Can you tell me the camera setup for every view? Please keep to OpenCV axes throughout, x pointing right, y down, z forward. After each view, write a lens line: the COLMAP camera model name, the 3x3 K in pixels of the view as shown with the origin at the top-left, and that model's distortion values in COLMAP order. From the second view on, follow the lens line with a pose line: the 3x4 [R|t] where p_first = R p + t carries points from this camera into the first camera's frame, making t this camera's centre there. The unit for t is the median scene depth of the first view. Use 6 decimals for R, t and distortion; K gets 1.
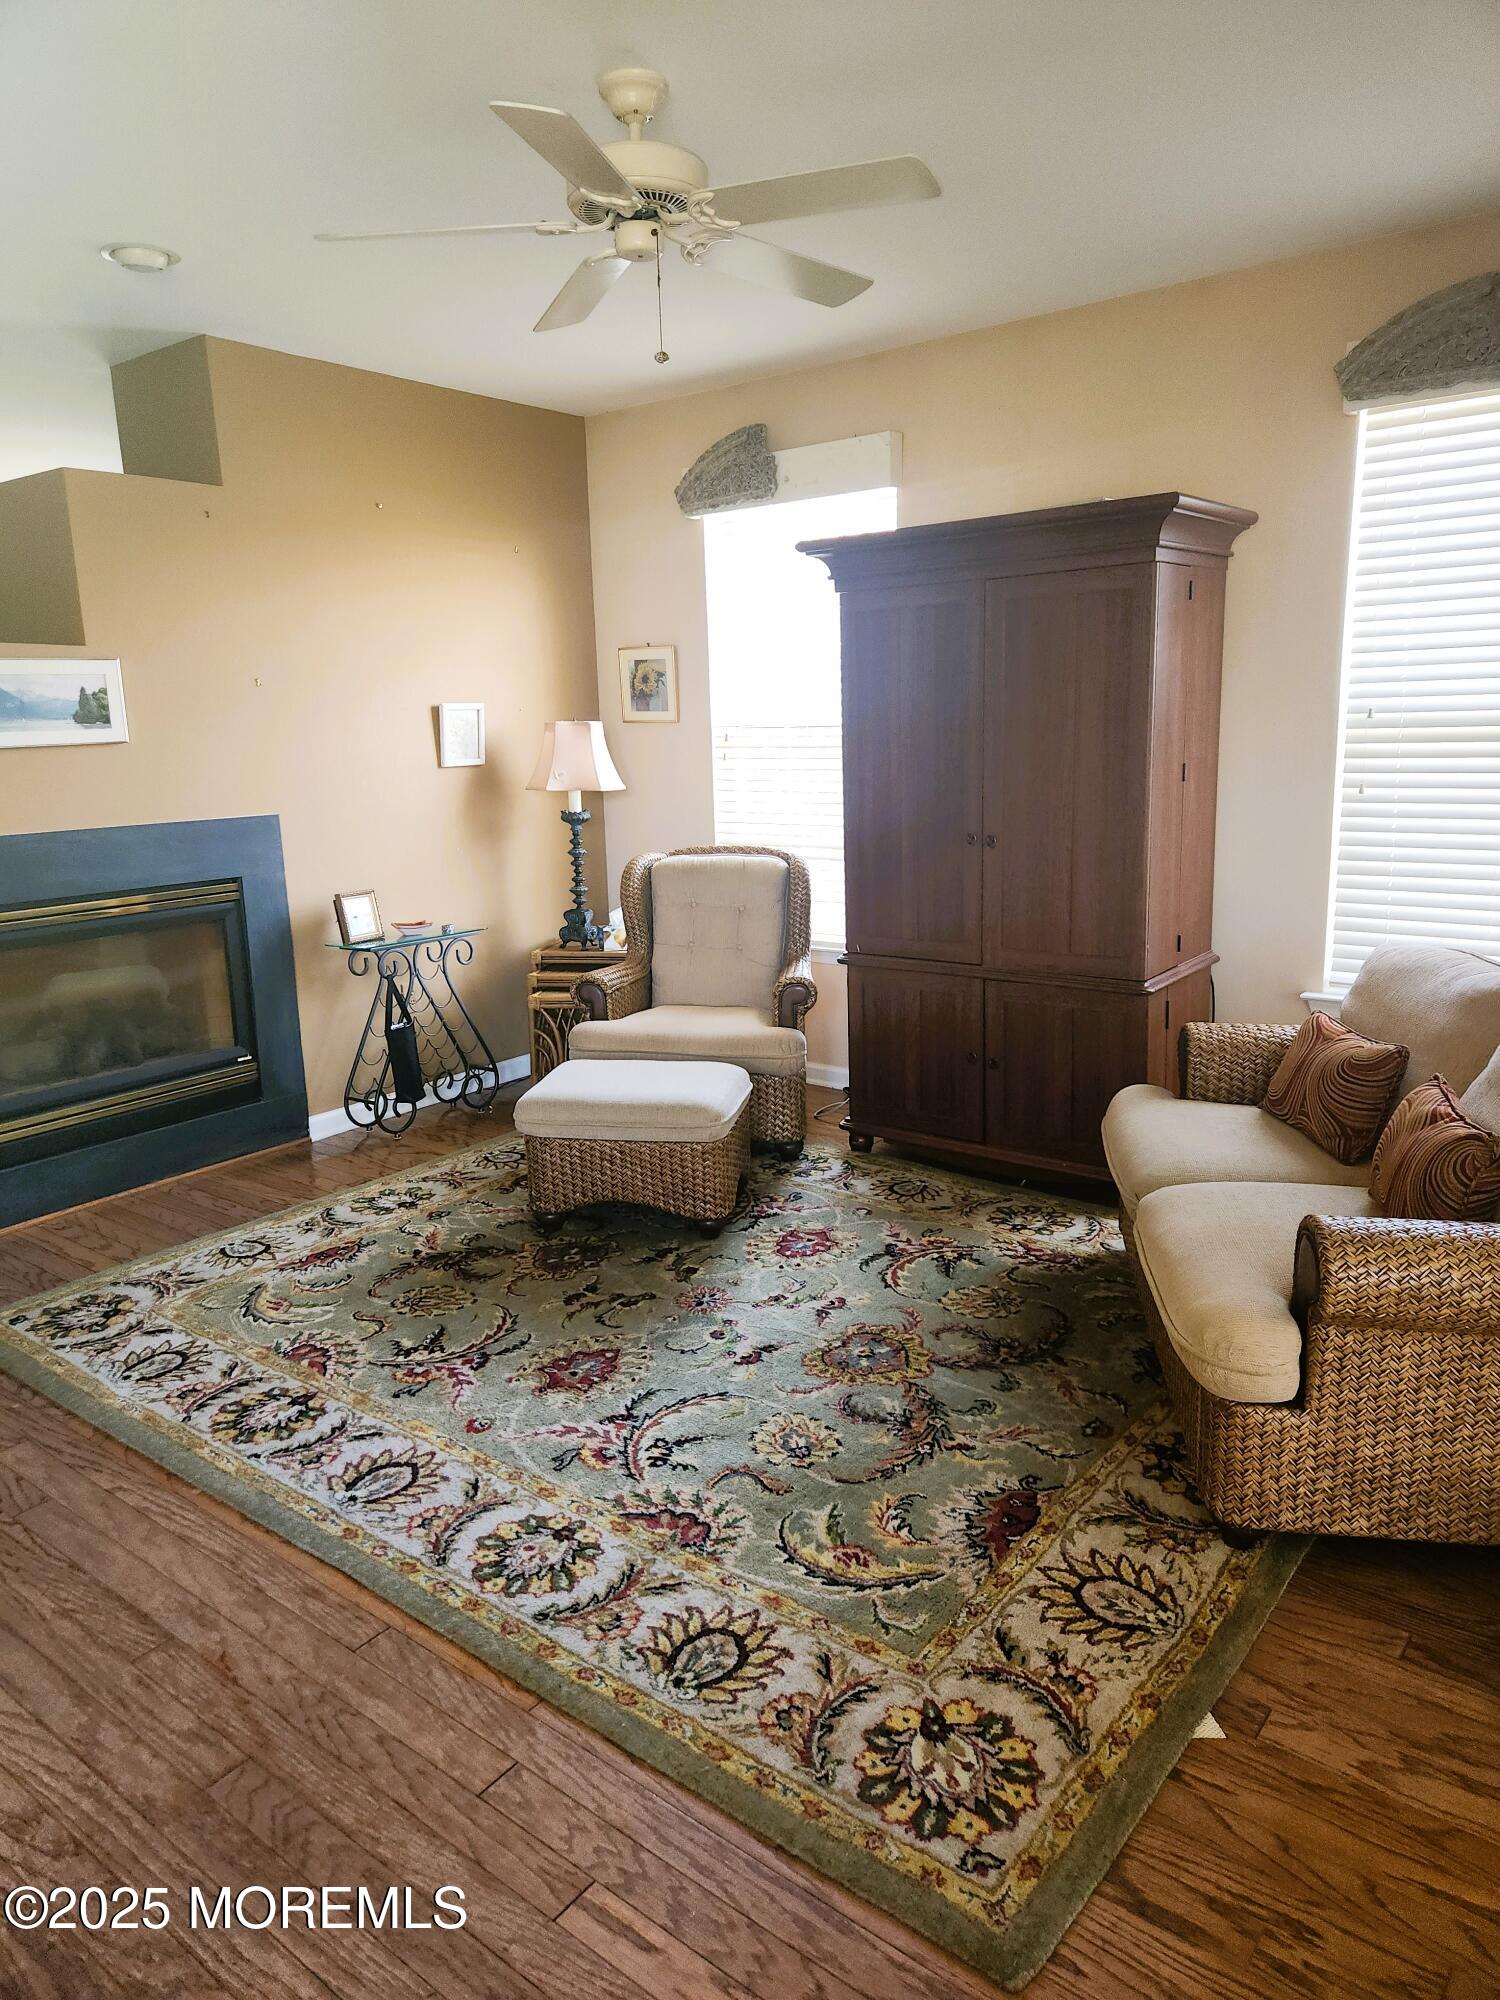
lens RADIAL K [[1335.8, 0, 742.6], [0, 1335.8, 991.1], [0, 0, 1]] dist [0.074241, -0.060816]
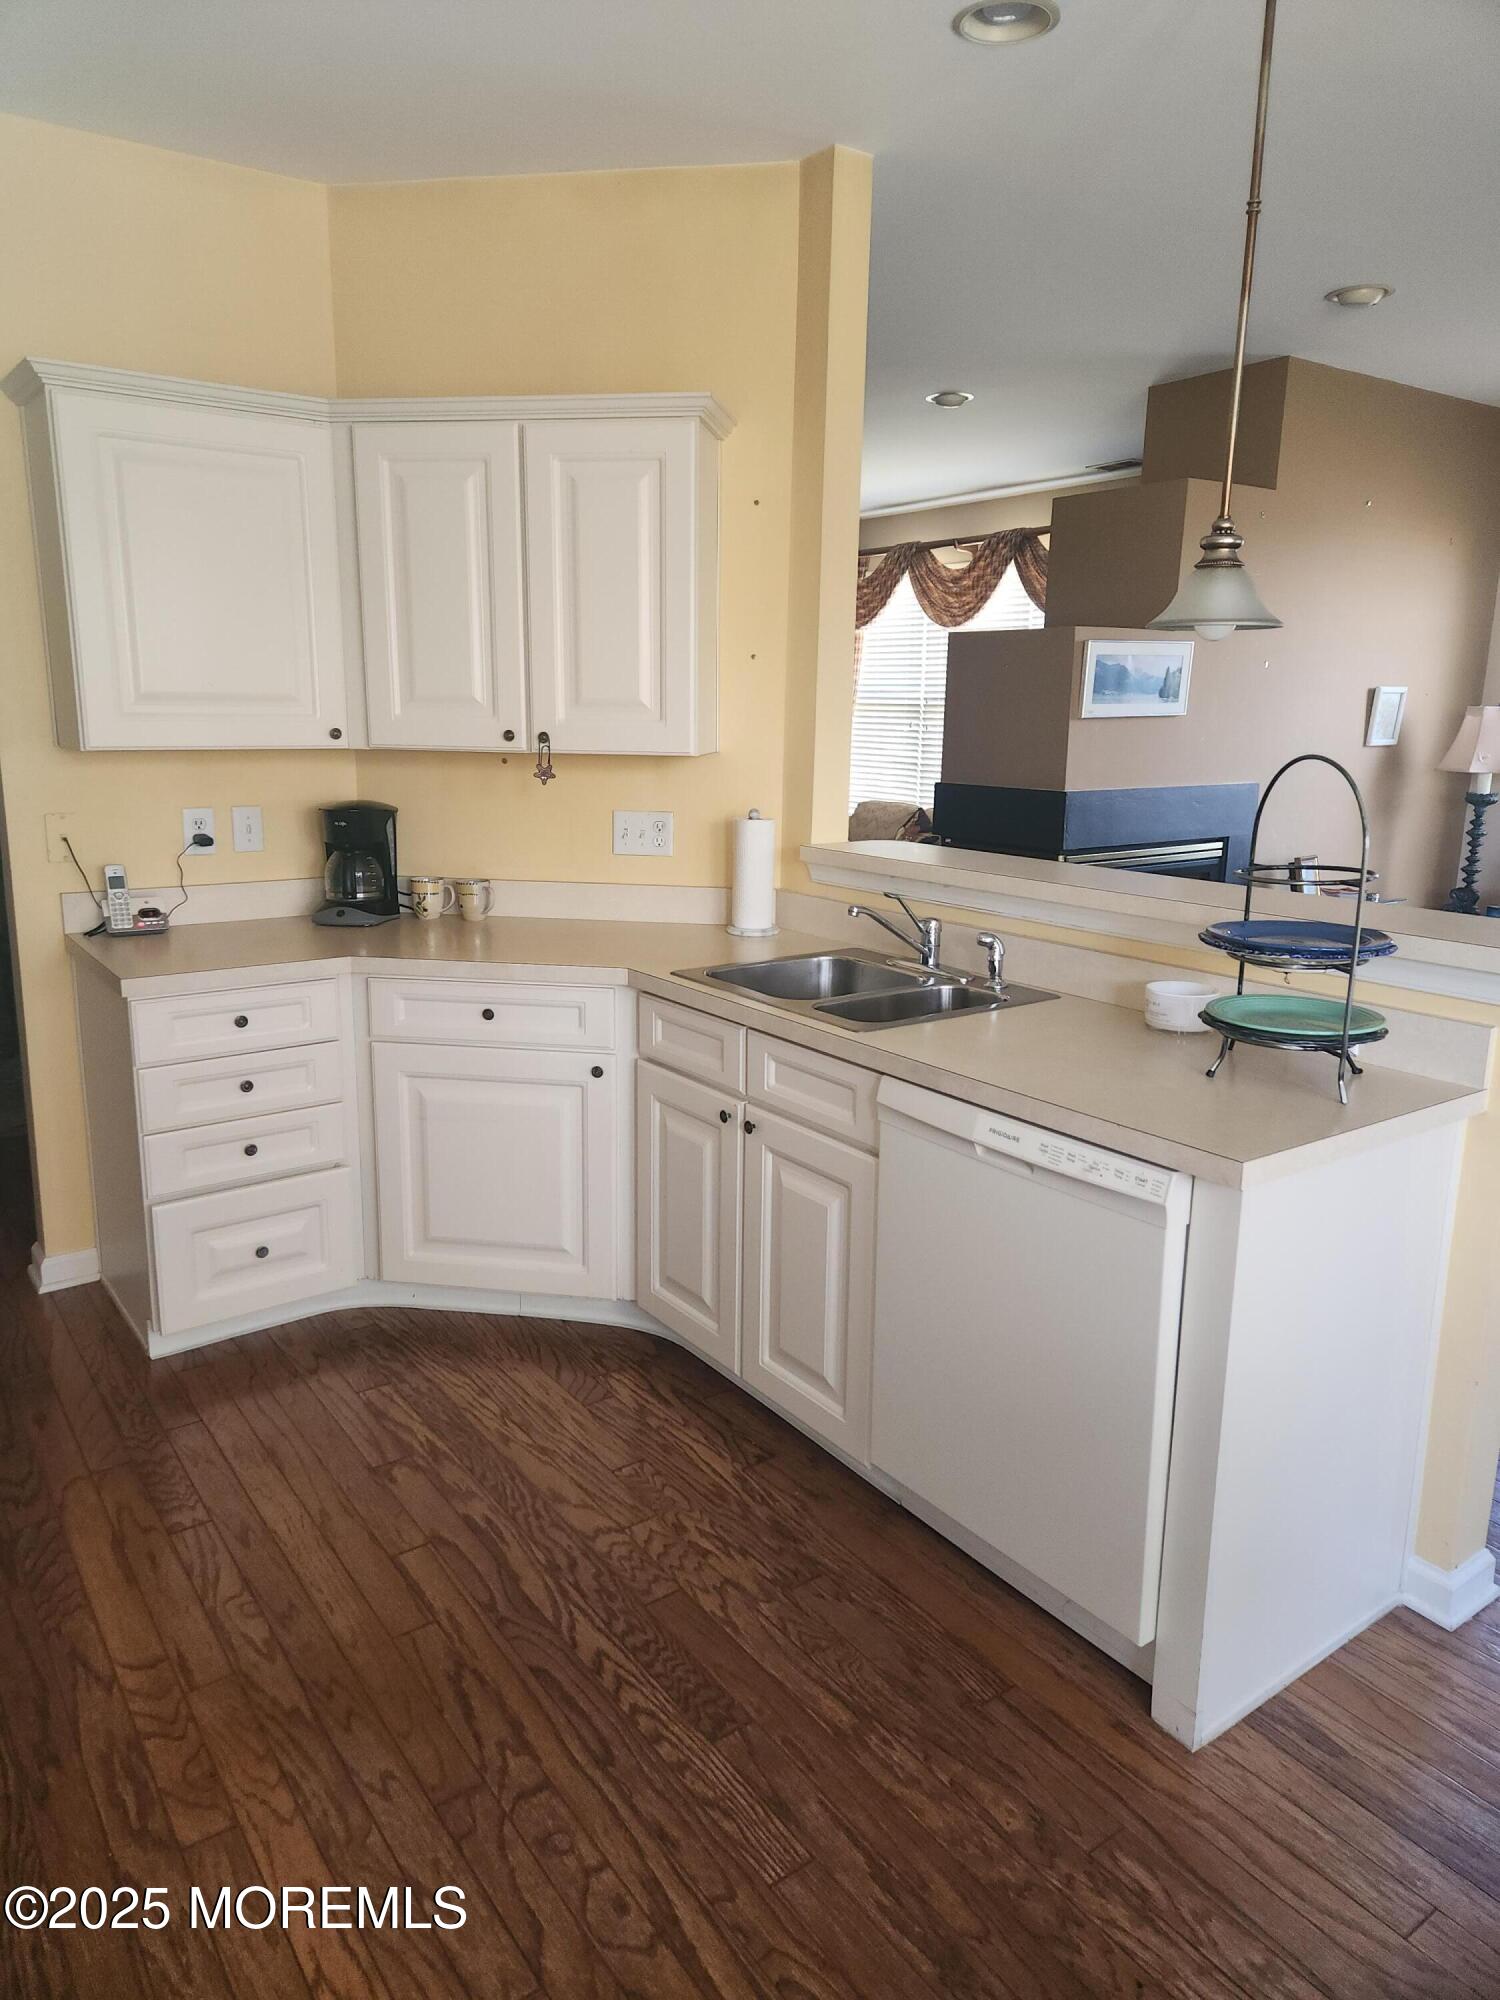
lens RADIAL K [[1335.8, 0, 714.4], [0, 1335.8, 999.7], [0, 0, 1]] dist [0.074241, -0.060816]
pose [[0.957956, 0.101679, -0.268295, -0.515165], [-0.095935, 0.994791, 0.034472, 0.059344], [0.270403, -0.007284, 0.962720, -0.230982]]
